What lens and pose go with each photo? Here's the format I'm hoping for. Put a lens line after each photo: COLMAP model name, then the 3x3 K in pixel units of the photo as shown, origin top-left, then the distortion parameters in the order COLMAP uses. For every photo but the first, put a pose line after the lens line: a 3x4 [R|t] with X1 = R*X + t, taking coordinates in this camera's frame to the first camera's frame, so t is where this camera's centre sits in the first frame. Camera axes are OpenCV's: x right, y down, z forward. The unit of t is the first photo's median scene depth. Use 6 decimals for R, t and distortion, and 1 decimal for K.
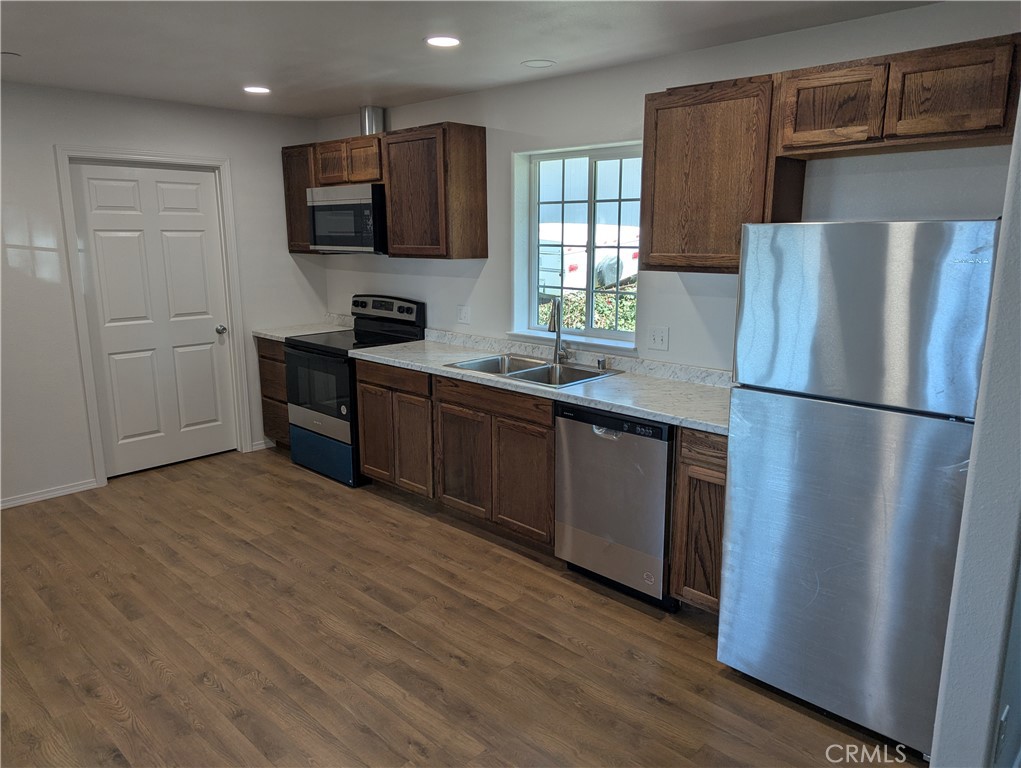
lens RADIAL K [[724.9, 0, 511.2], [0, 724.9, 373.8], [0, 0, 1]] dist [0.088098, -0.093578]
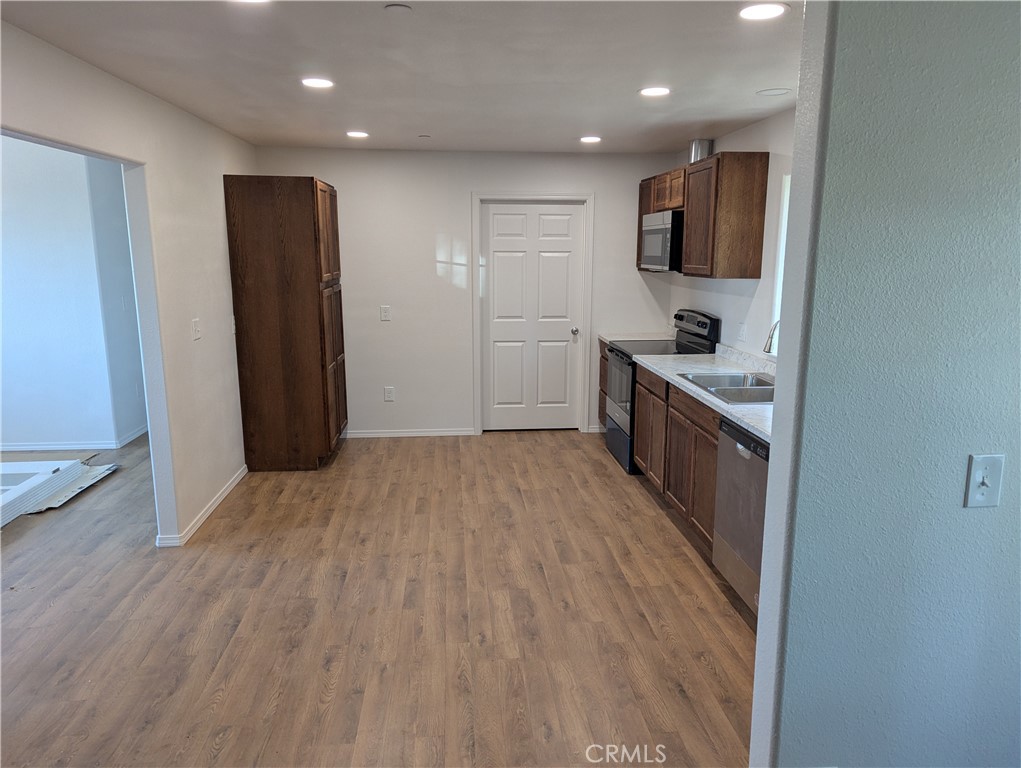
lens RADIAL K [[718.6, 0, 510.5], [0, 718.6, 384.0], [0, 0, 1]] dist [0.078454, -0.001674]
pose [[0.754427, 0.128430, -0.643696, 0.382168], [-0.133234, 0.990219, 0.041414, -0.007869], [0.642719, 0.054519, 0.764160, -0.001344]]
